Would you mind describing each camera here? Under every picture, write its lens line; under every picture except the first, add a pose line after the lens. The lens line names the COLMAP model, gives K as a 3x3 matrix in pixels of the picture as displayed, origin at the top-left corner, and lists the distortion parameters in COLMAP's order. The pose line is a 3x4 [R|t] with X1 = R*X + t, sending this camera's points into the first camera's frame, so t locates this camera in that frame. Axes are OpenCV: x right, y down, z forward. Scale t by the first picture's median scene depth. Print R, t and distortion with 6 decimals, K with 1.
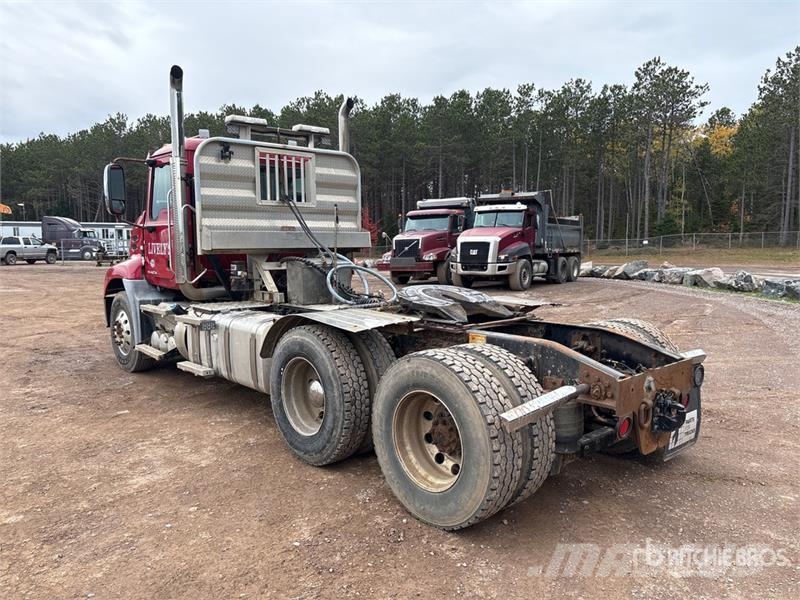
lens RADIAL K [[607.4, 0, 400.0], [0, 607.4, 300.0], [0, 0, 1]] dist [0.045073, -0.000687]
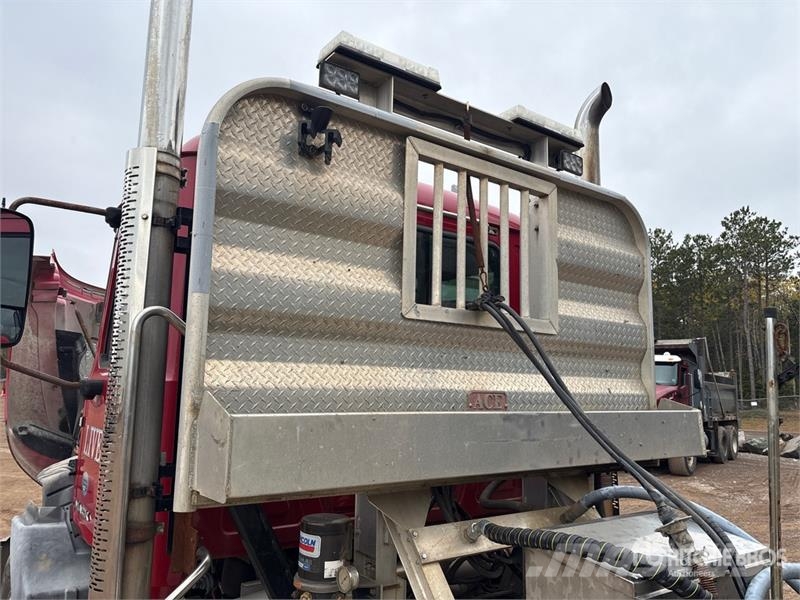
lens RADIAL K [[608.6, 0, 400.0], [0, 608.6, 300.0], [0, 0, 1]] dist [0.047062, -0.053915]
pose [[0.995676, 0.011629, -0.092163, -0.053845], [-0.033614, 0.970003, -0.240756, -0.024185], [0.086599, 0.242813, 0.966200, 0.183772]]
